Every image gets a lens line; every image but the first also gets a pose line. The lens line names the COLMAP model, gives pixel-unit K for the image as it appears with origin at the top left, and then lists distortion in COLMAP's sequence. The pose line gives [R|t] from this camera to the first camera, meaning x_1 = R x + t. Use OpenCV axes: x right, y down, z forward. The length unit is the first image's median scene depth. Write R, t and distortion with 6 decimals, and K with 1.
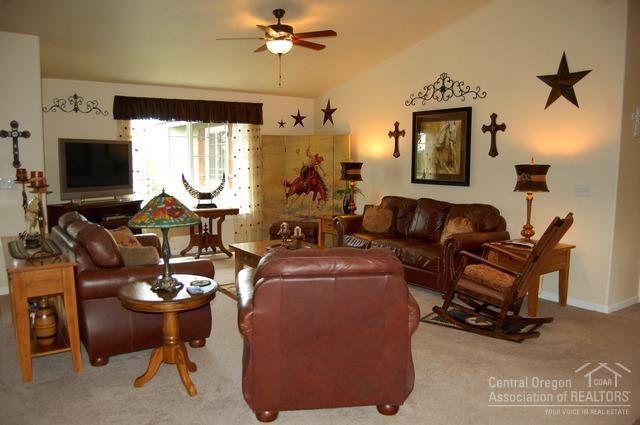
lens RADIAL K [[509.1, 0, 320.5], [0, 509.1, 211.9], [0, 0, 1]] dist [-0.081681, 0.009591]
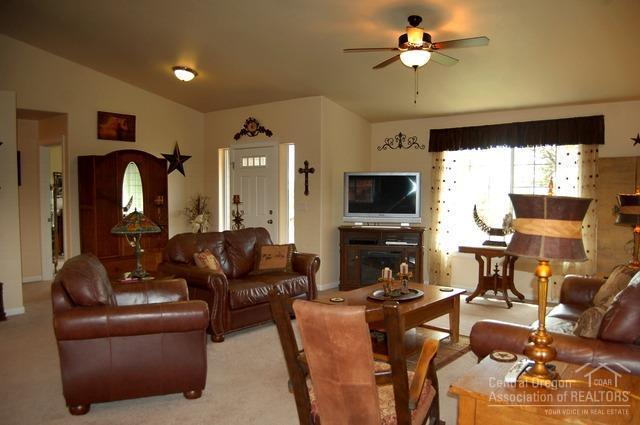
lens RADIAL K [[509.1, 0, 320.3], [0, 509.1, 213.0], [0, 0, 1]] dist [-0.081681, 0.009591]
pose [[0.290128, 0.038872, -0.956198, 0.534028], [-0.099198, 0.995014, 0.010352, -0.044885], [0.951833, 0.091849, 0.292538, 0.471968]]
